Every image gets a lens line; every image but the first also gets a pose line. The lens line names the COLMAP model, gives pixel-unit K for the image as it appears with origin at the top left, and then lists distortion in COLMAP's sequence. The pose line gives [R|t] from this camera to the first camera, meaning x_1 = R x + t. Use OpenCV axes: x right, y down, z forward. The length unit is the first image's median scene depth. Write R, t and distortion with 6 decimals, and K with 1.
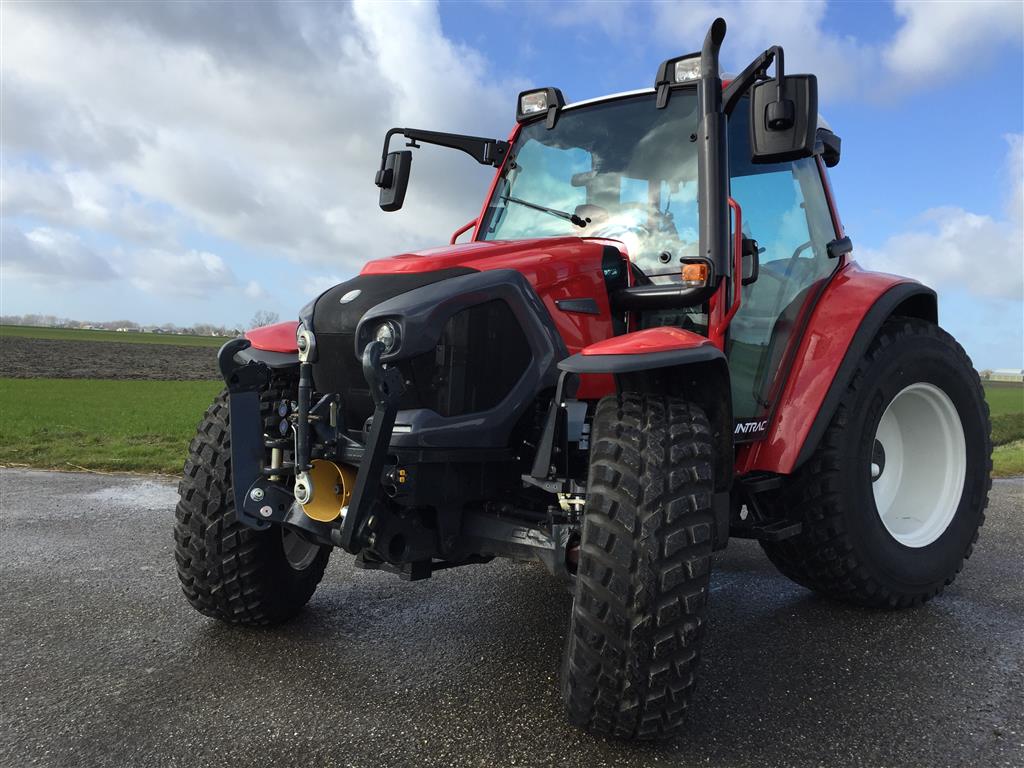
lens RADIAL K [[875.6, 0, 485.7], [0, 875.6, 412.7], [0, 0, 1]] dist [0.096755, -0.134505]
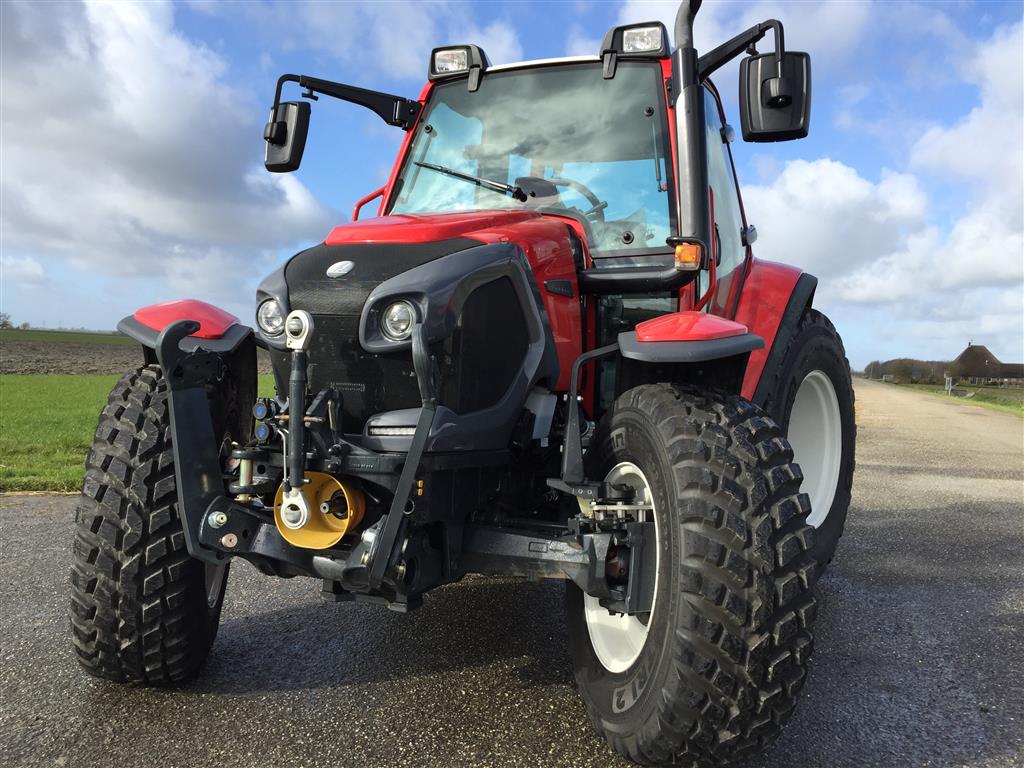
lens RADIAL K [[896.3, 0, 511.2], [0, 896.3, 405.9], [0, 0, 1]] dist [0.094584, -0.145786]
pose [[0.952082, -0.019281, 0.305234, -0.232022], [0.018472, 0.999814, 0.005537, -0.006875], [-0.305284, 0.000367, 0.952261, 0.144563]]
